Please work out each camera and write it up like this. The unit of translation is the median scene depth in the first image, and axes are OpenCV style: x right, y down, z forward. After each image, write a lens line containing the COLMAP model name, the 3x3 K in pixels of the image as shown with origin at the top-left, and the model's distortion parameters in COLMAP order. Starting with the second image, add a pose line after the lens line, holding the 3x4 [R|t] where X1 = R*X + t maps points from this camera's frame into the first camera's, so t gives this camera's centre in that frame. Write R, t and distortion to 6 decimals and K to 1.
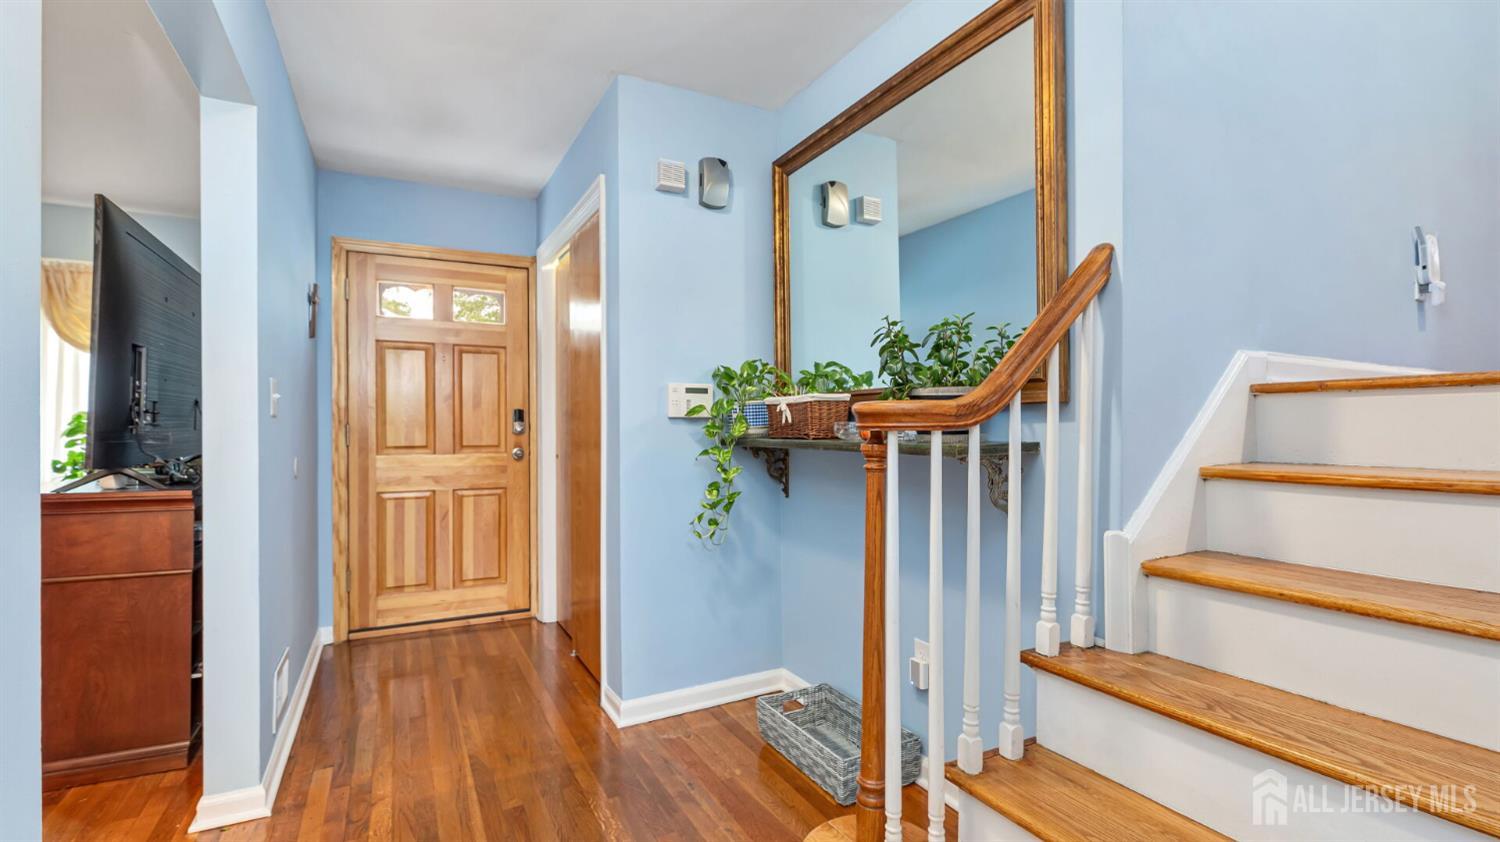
lens RADIAL K [[687.4, 0, 747.3], [0, 687.4, 425.7], [0, 0, 1]] dist [0.013056, 0.000521]
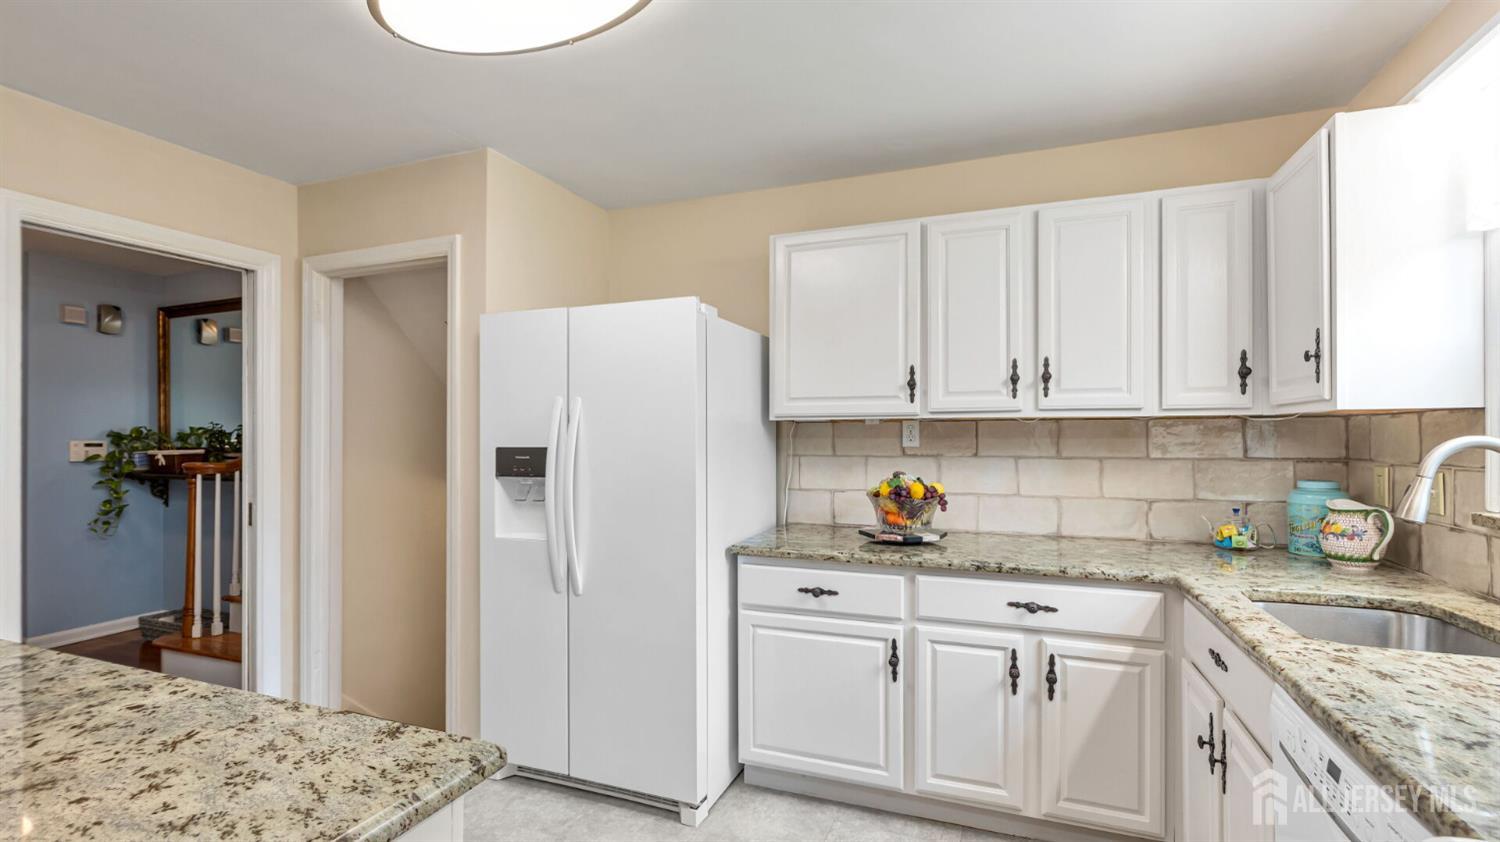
lens RADIAL K [[687.4, 0, 746.8], [0, 687.4, 430.2], [0, 0, 1]] dist [0.013056, 0.000521]
pose [[0.753932, 0.011094, 0.656858, 0.012057], [0.000720, 0.999843, -0.017713, -0.056401], [-0.656952, 0.013827, 0.753806, -1.305362]]
